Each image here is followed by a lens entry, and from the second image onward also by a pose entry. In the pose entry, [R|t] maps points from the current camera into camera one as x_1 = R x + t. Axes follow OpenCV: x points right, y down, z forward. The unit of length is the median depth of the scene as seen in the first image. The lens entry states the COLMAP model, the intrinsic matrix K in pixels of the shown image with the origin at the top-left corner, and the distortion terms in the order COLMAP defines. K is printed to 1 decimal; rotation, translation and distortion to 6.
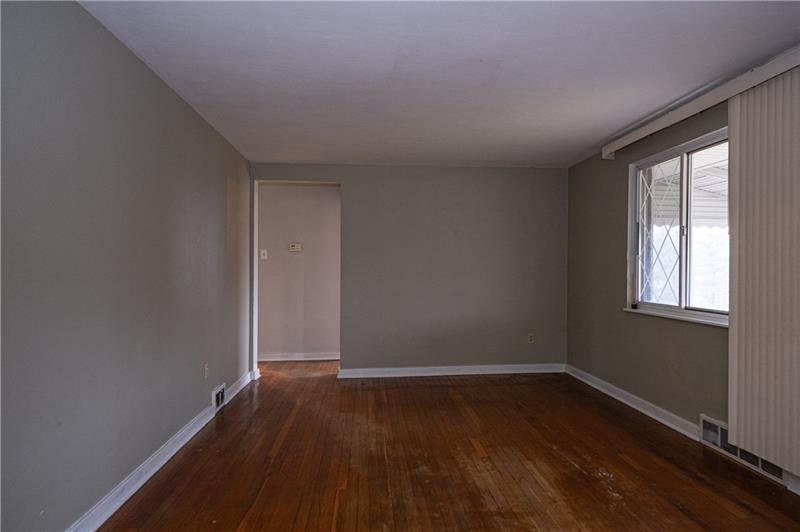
lens RADIAL K [[461.7, 0, 412.0], [0, 461.7, 265.8], [0, 0, 1]] dist [0.018776, 0.001631]
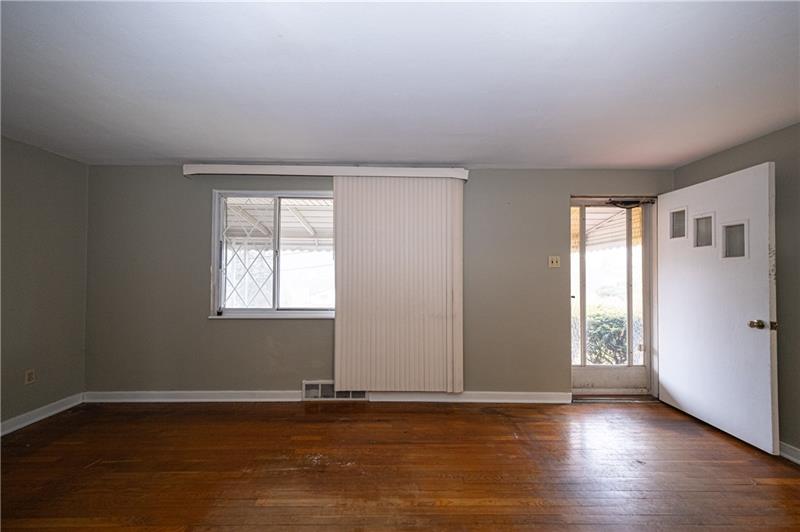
lens RADIAL K [[298.5, 0, 404.3], [0, 298.5, 265.7], [0, 0, 1]] dist [0.009064, -0.000533]
pose [[0.091043, 0.021817, 0.995608, -0.313887], [-0.008199, 0.999743, -0.021158, -0.026682], [-0.995813, -0.006236, 0.091199, 0.658308]]
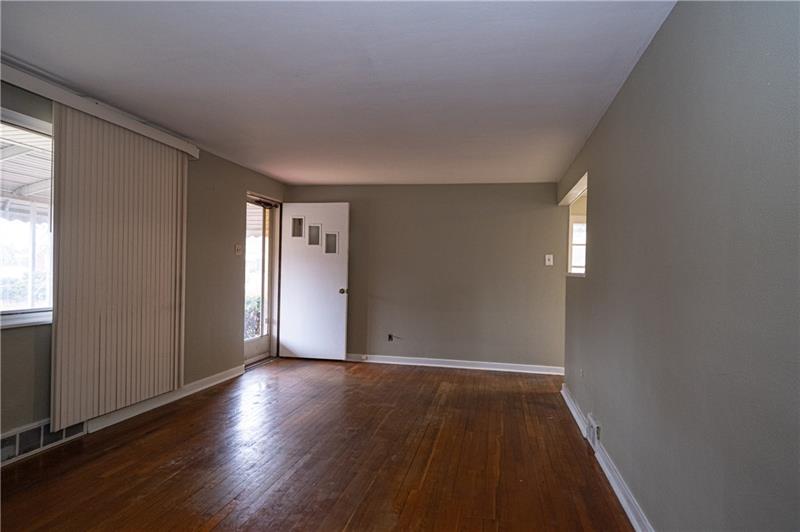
lens RADIAL K [[461.7, 0, 403.7], [0, 461.7, 271.2], [0, 0, 1]] dist [0.018776, 0.001631]
pose [[-0.954838, -0.024214, 0.296140, -0.362351], [-0.025402, 0.999677, -0.000162, -0.001500], [-0.296041, -0.007678, -0.955145, 1.726498]]
